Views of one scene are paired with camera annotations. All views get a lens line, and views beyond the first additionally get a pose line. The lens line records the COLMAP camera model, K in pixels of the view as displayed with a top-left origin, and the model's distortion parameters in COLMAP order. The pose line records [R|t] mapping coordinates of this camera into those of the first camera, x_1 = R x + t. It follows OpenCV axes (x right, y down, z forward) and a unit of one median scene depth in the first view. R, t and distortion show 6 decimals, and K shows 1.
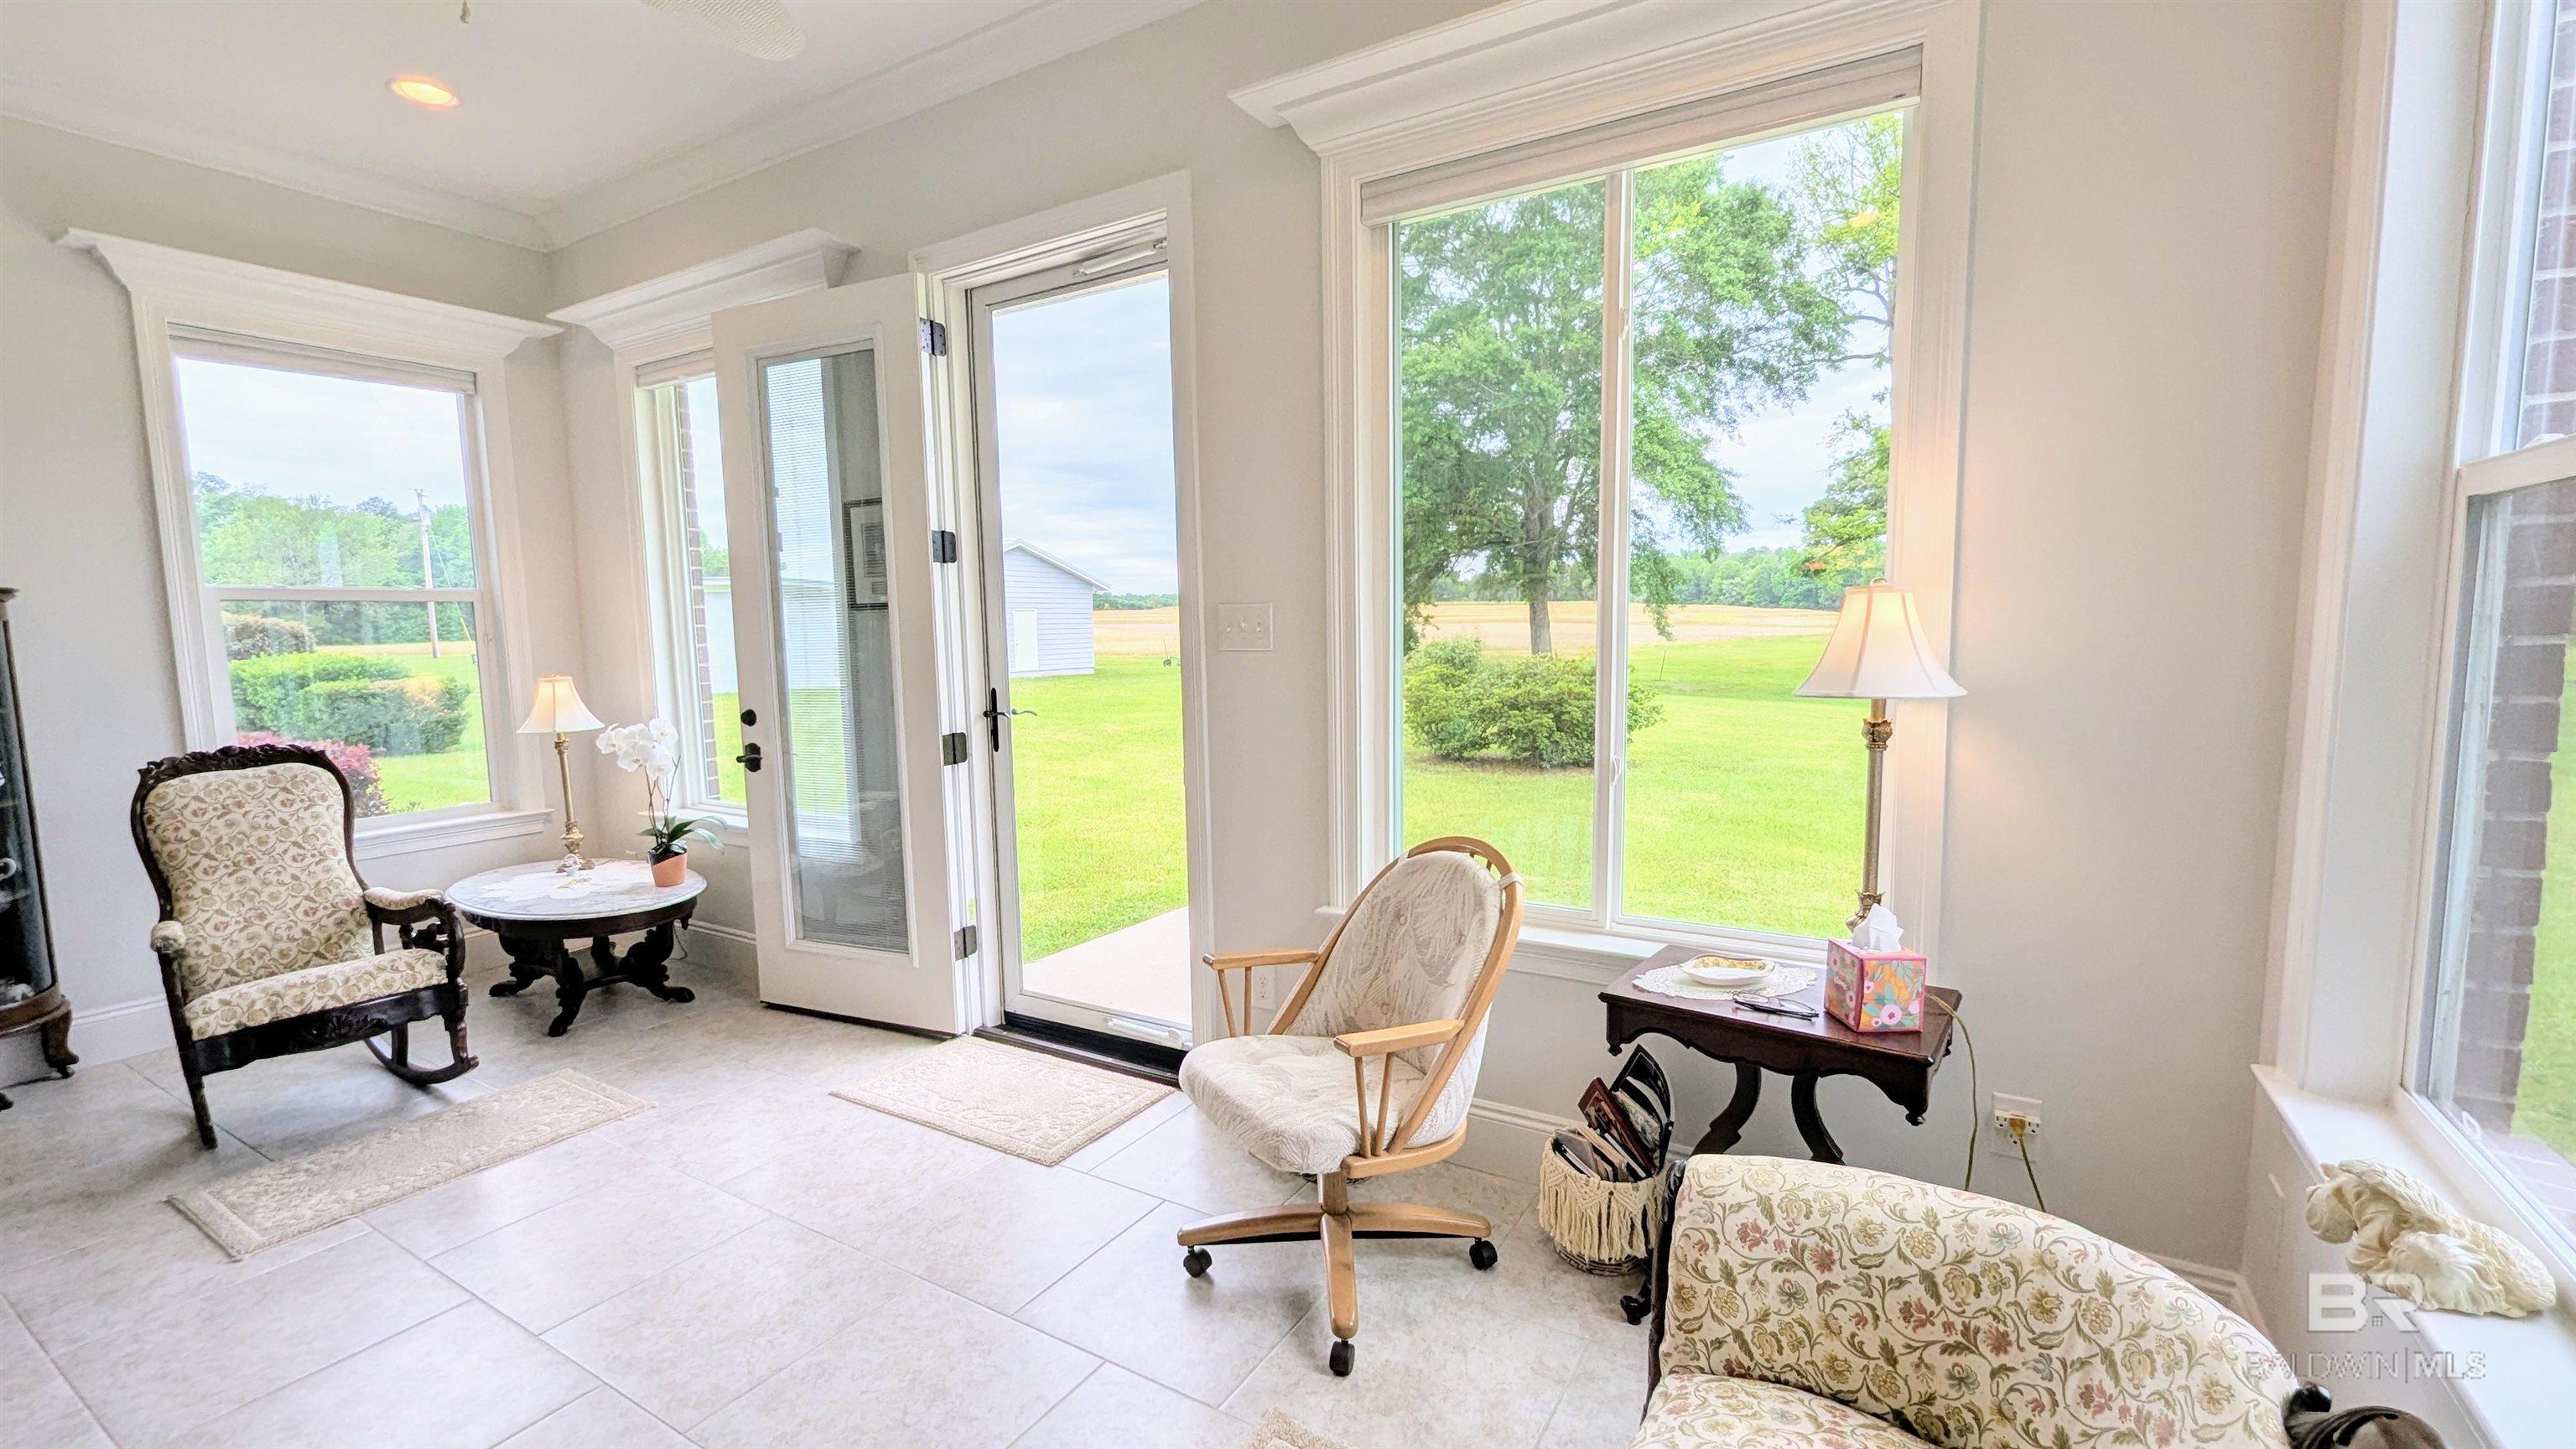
lens RADIAL K [[1075.6, 0, 1290.6], [0, 1075.6, 737.5], [0, 0, 1]] dist [0.001059, -0.000683]
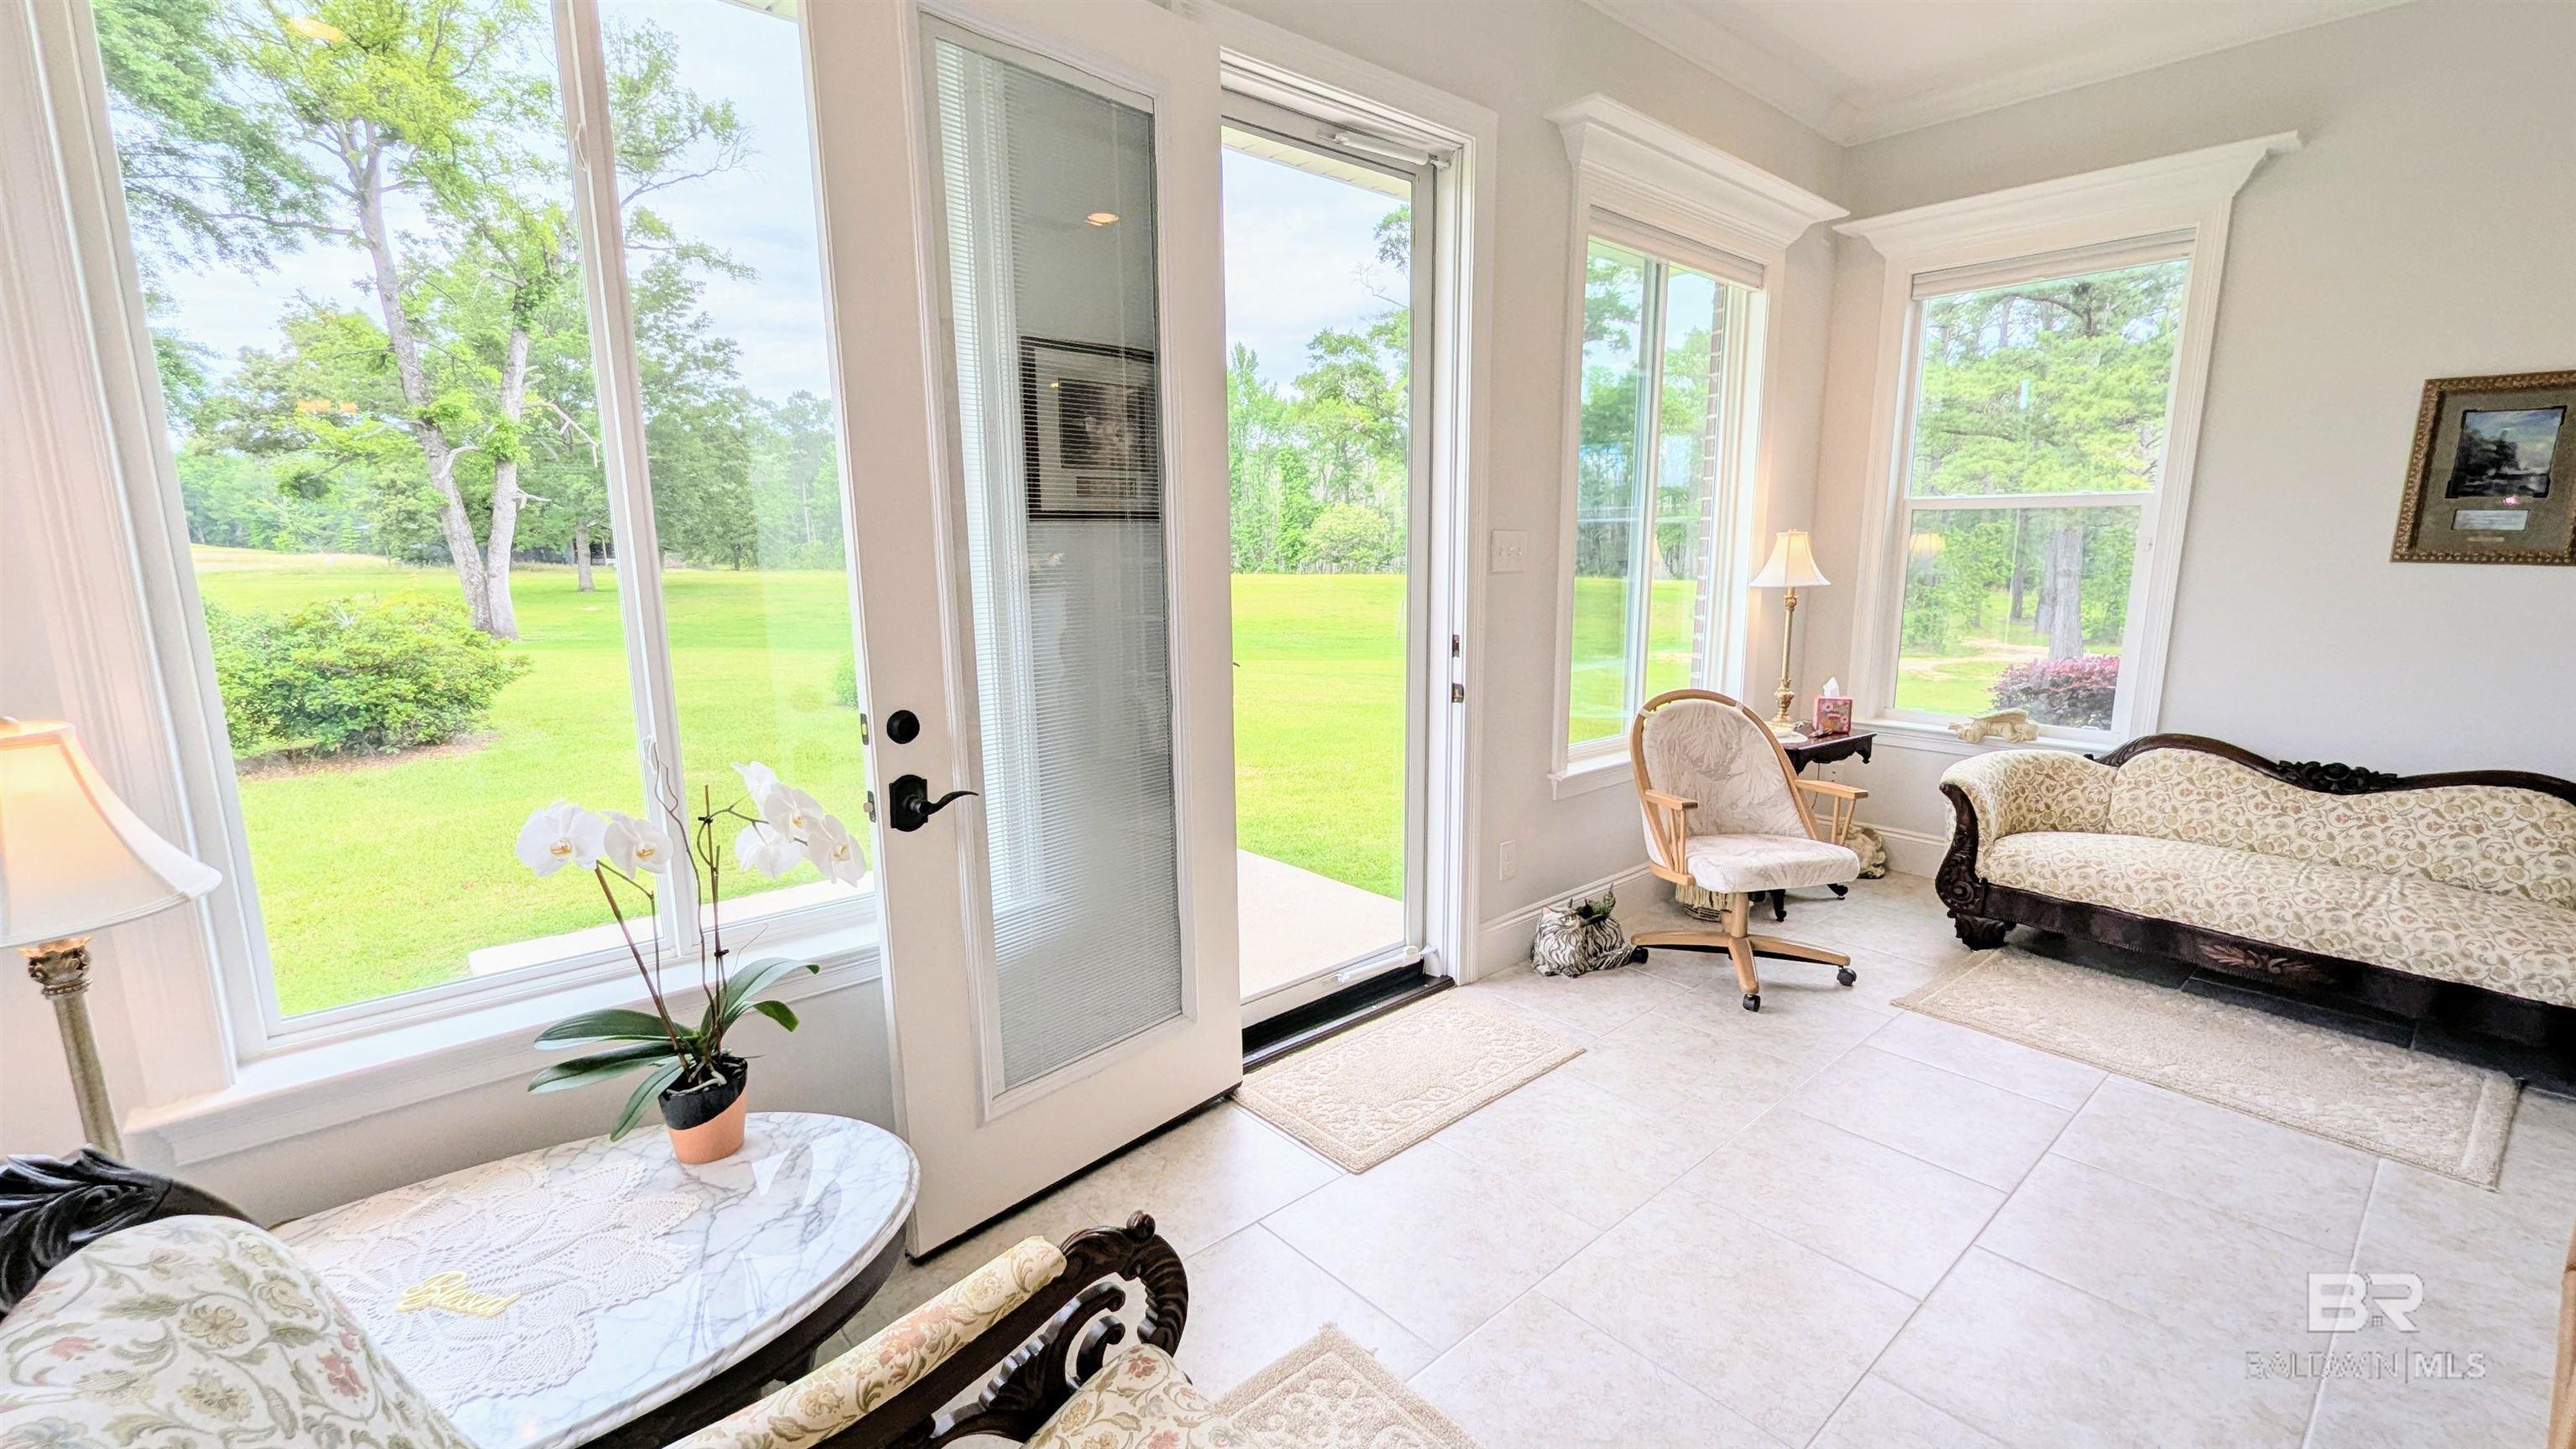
lens RADIAL K [[1075.6, 0, 1301.9], [0, 1075.6, 737.4], [0, 0, 1]] dist [0.001059, -0.000683]
pose [[0.301756, -0.156281, 0.940489, -0.949971], [0.099279, 0.986261, 0.132033, -0.063454], [-0.948202, 0.053529, 0.313125, 0.677630]]
